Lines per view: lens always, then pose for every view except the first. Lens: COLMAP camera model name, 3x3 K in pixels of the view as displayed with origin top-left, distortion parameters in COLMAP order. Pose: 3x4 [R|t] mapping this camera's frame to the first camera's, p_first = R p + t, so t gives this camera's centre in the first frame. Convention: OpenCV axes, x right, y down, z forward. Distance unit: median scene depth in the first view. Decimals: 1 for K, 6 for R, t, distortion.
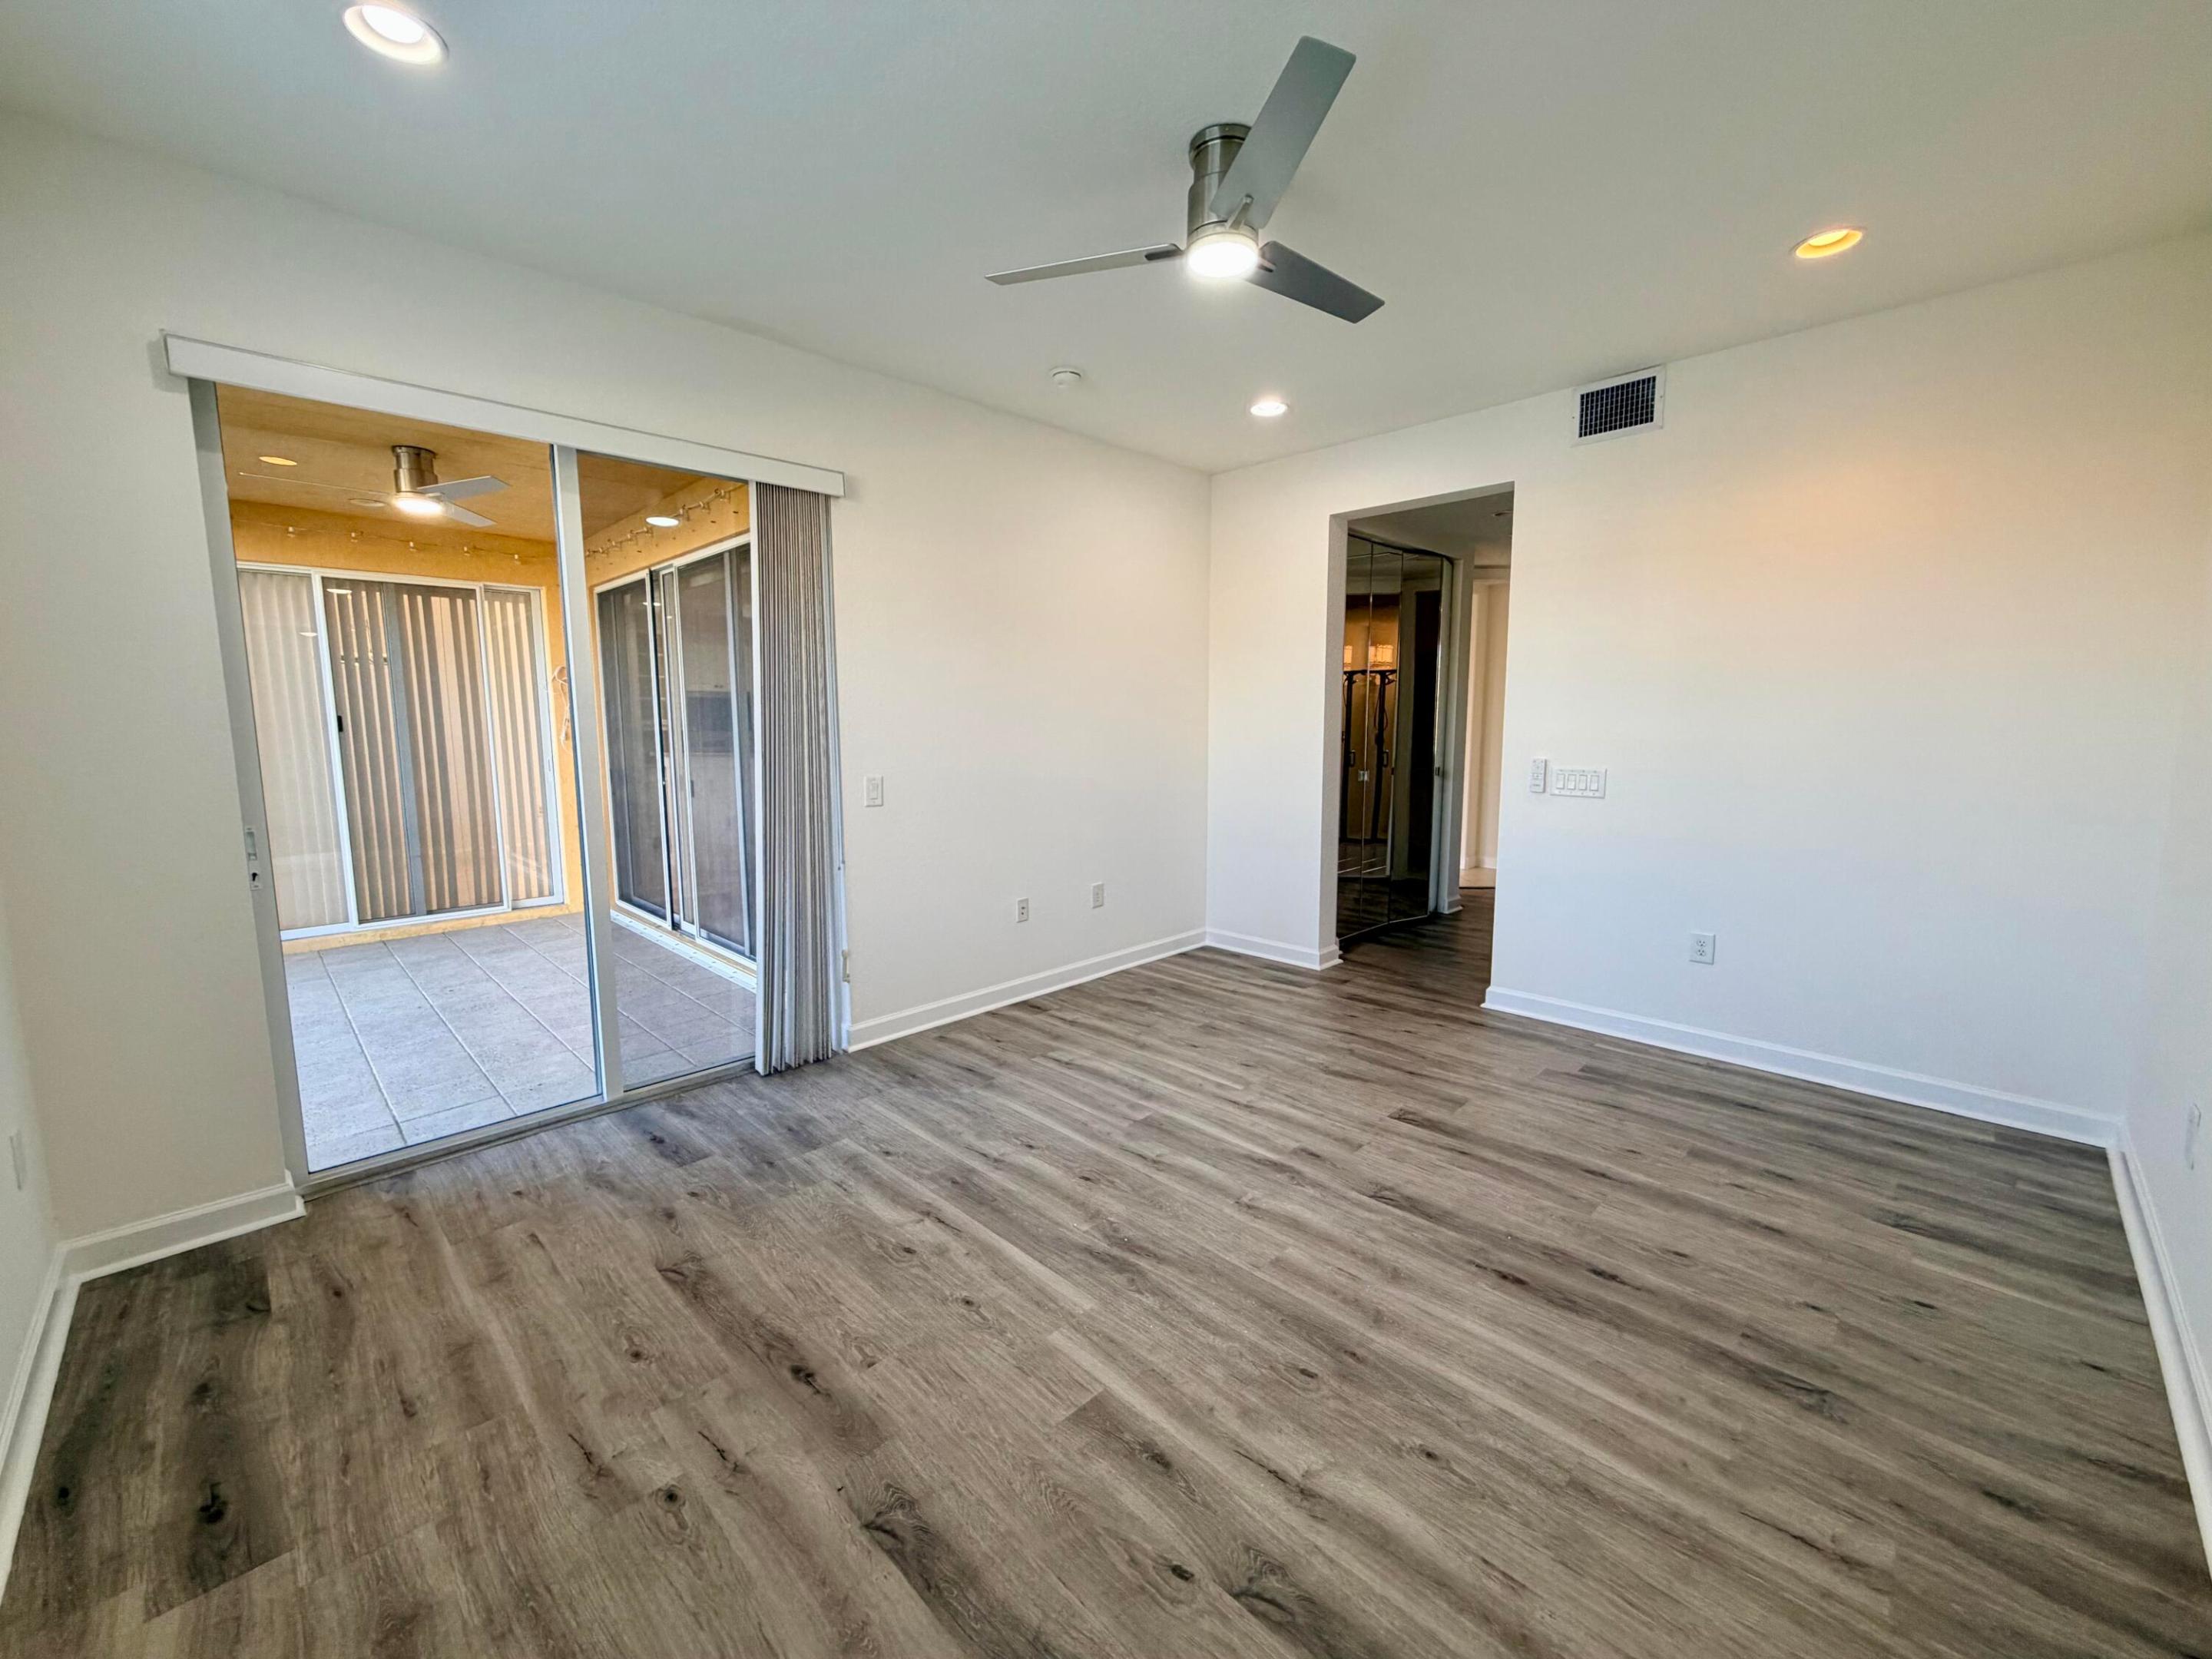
lens RADIAL K [[882.3, 0, 1100.2], [0, 882.3, 825.6], [0, 0, 1]] dist [0.000307, -0.000088]
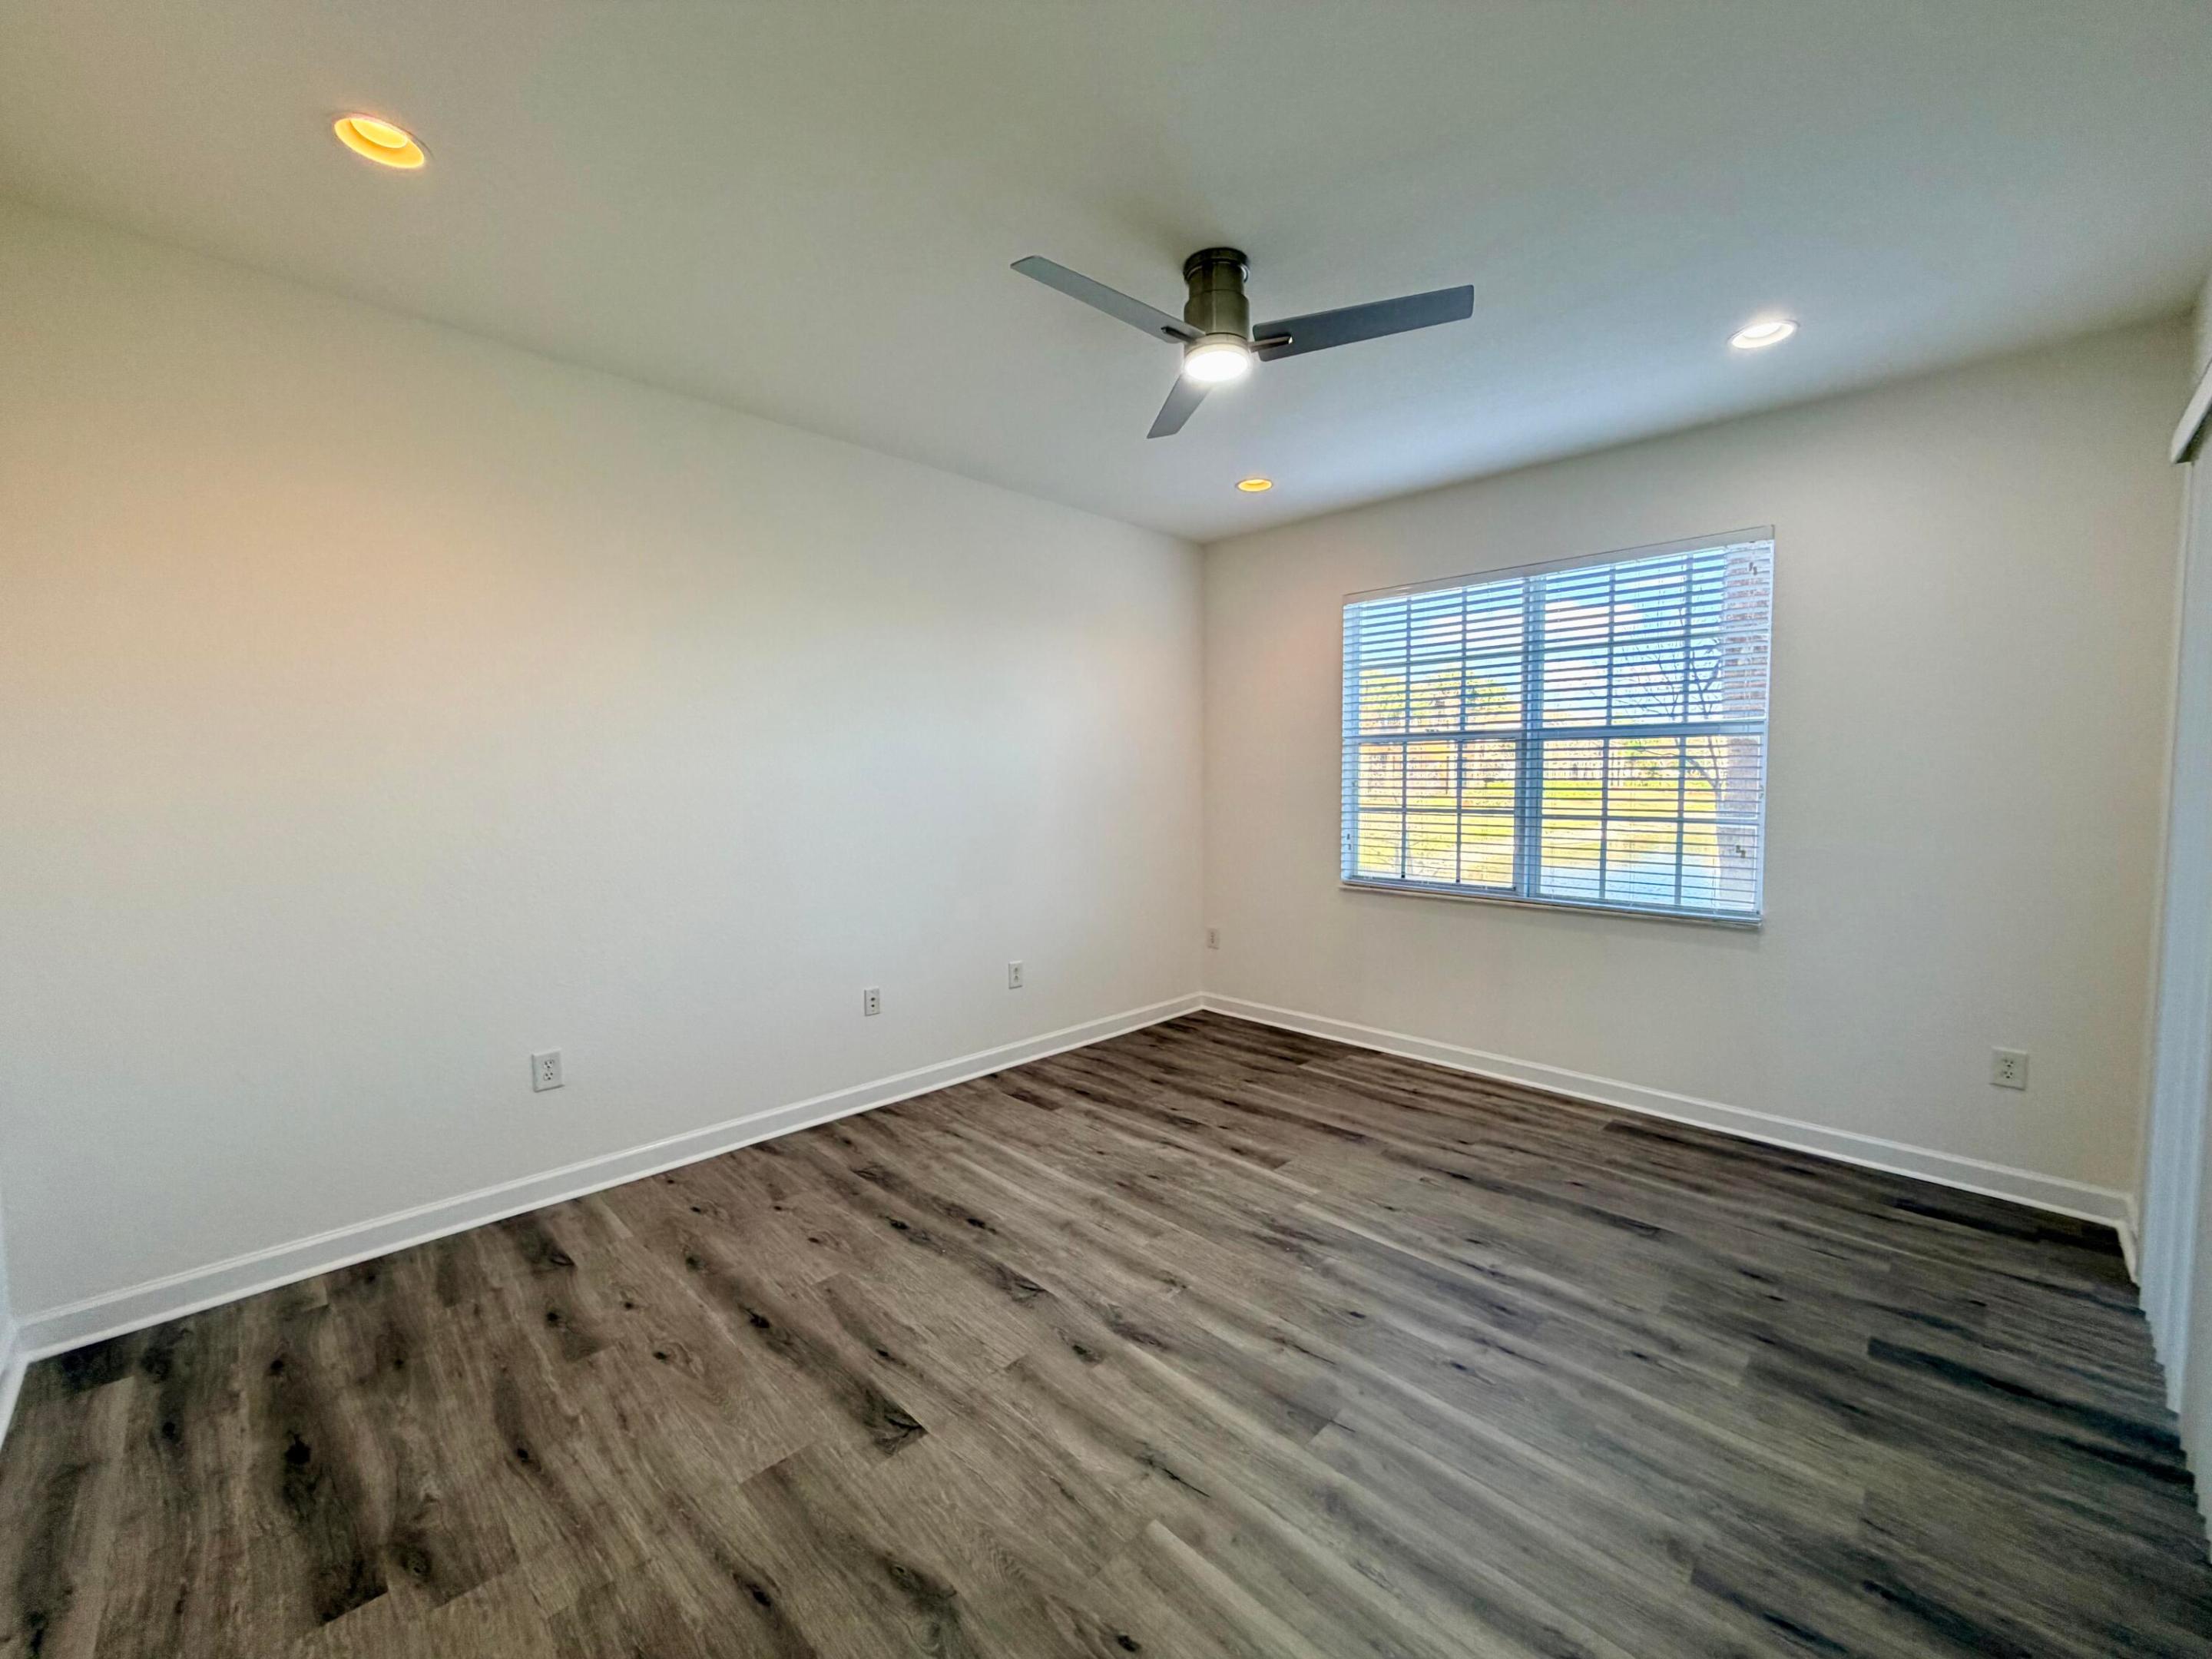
lens RADIAL K [[882.3, 0, 1100.2], [0, 882.3, 825.6], [0, 0, 1]] dist [0.000307, -0.000088]
pose [[-0.999976, 0.006764, -0.001735, 0.244090], [0.006343, 0.983782, 0.179258, -0.237792], [0.002919, 0.179243, -0.983801, 1.840084]]
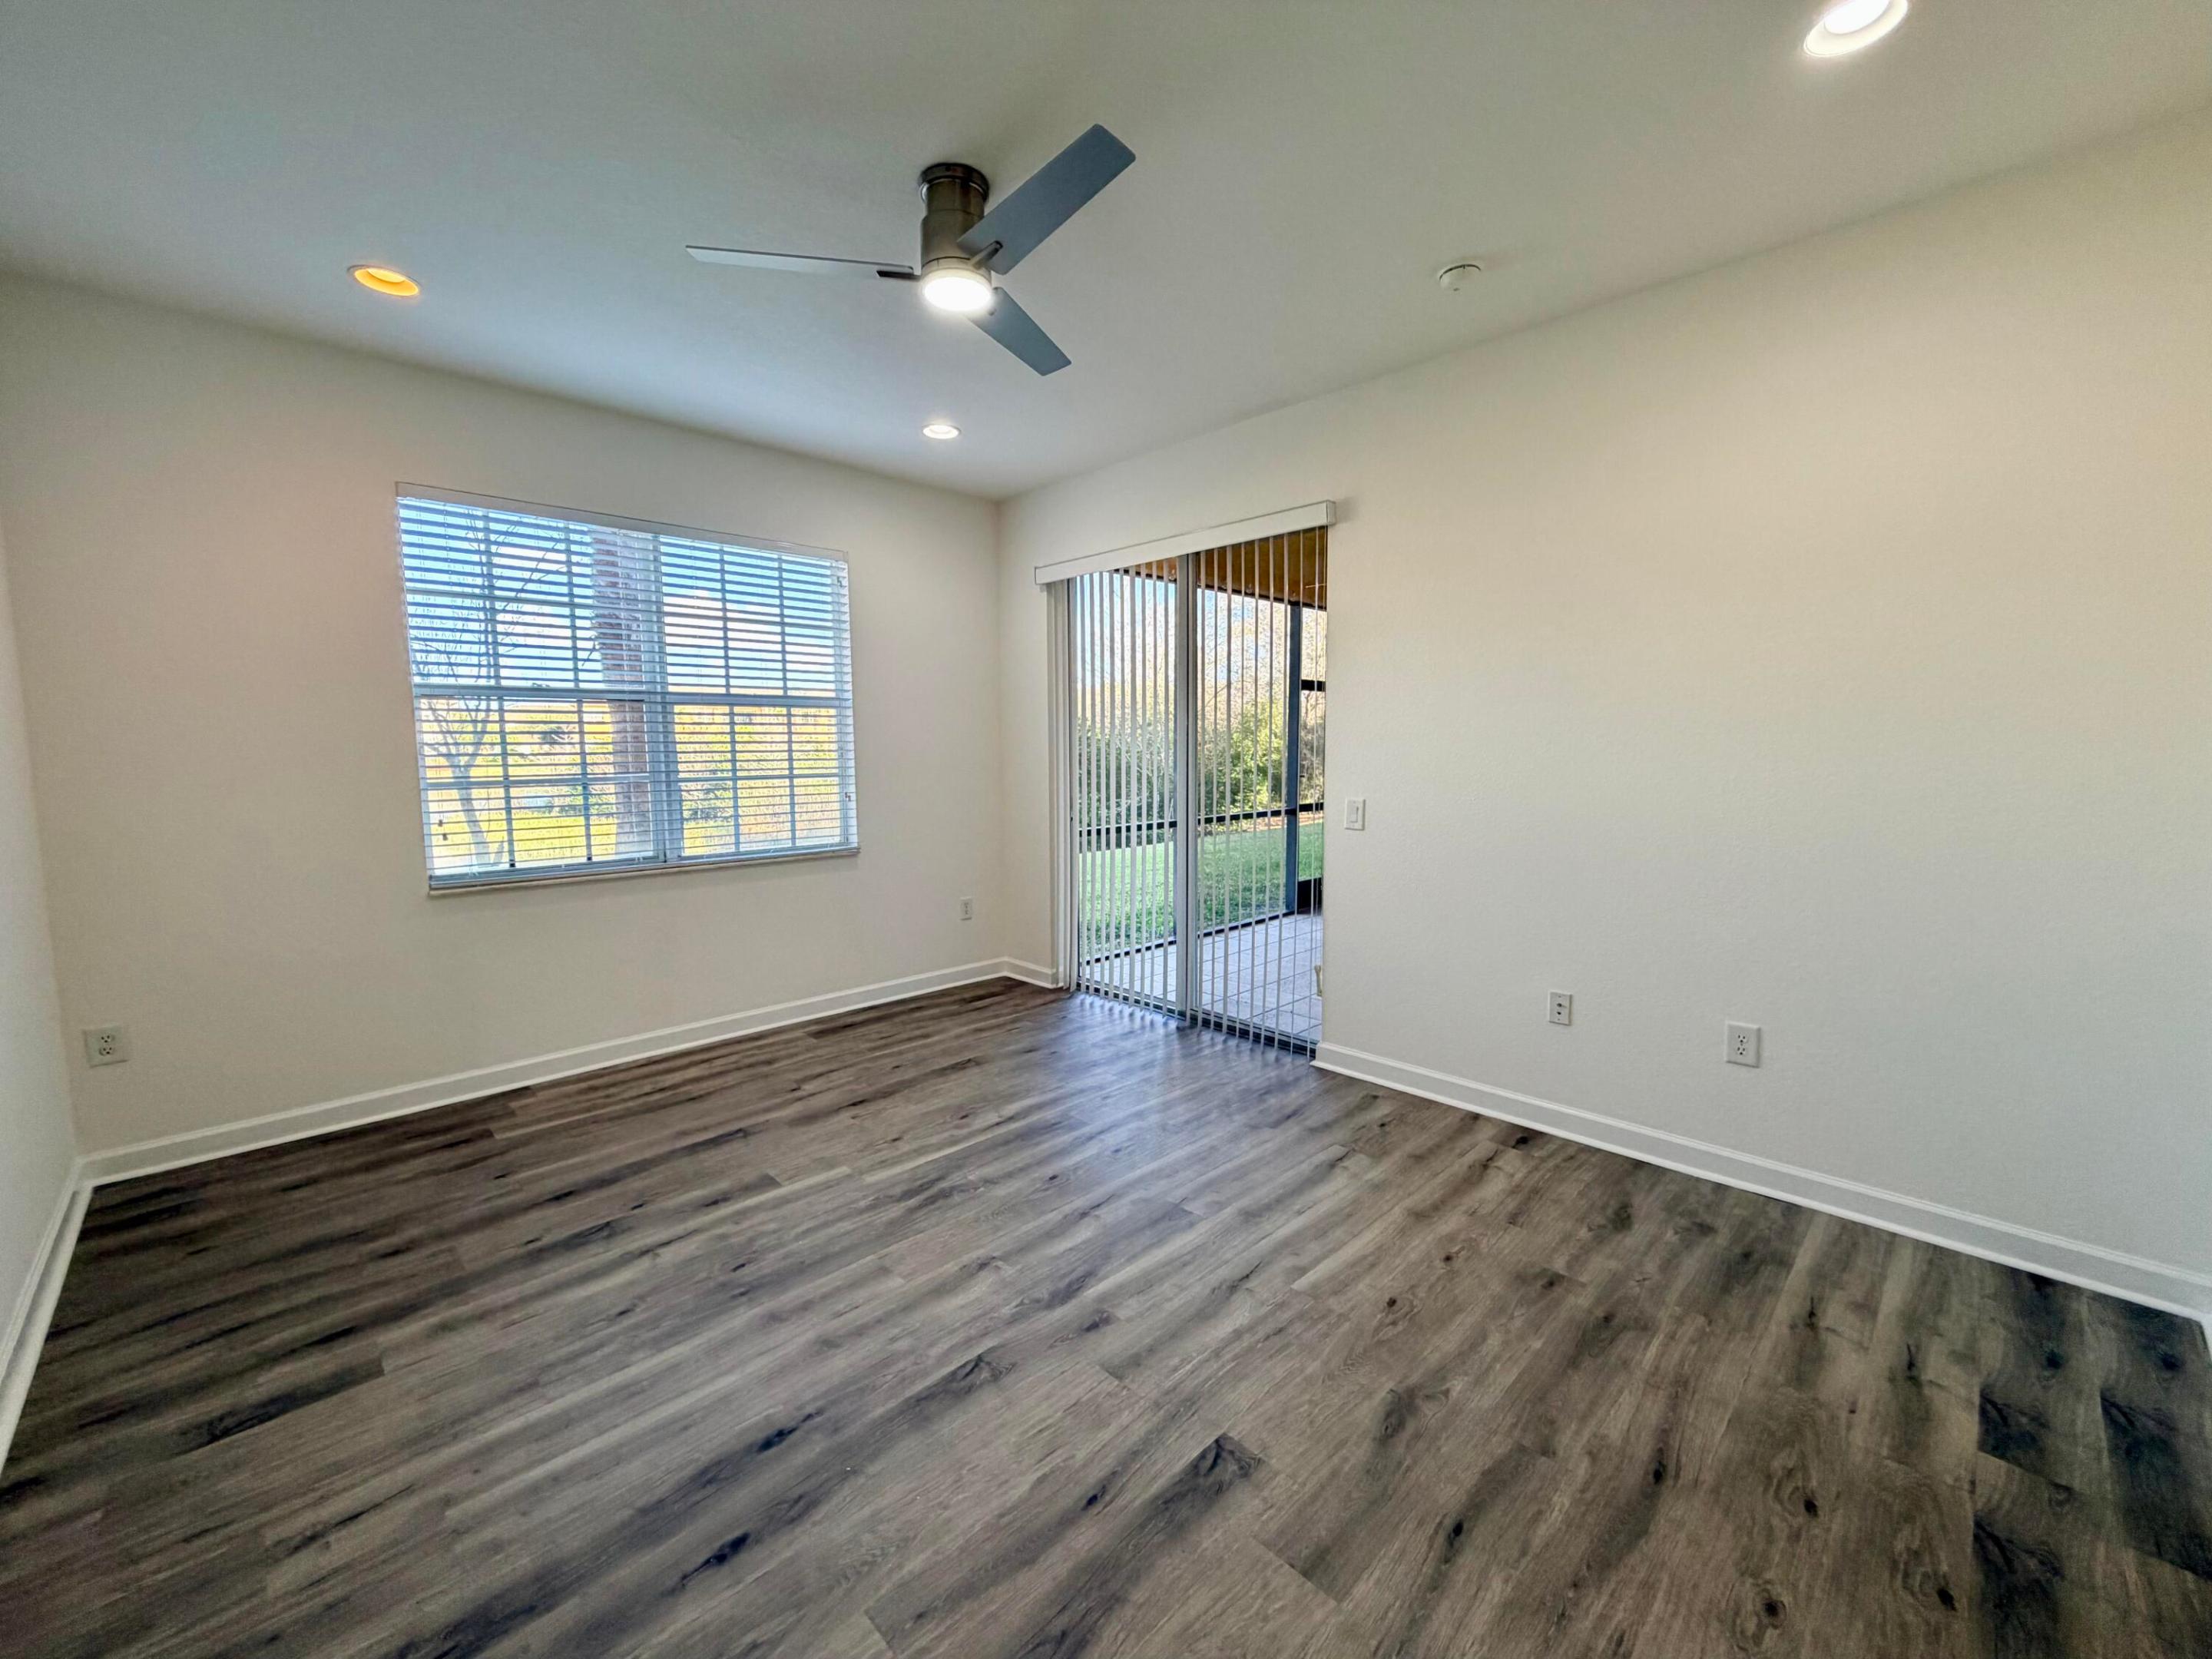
lens RADIAL K [[882.3, 0, 1100.2], [0, 882.3, 825.6], [0, 0, 1]] dist [0.000307, -0.000088]
pose [[-0.012822, 0.095340, -0.995362, 1.030376], [-0.115845, 0.988599, 0.096184, -0.125632], [0.993185, 0.116541, -0.001632, 1.051376]]
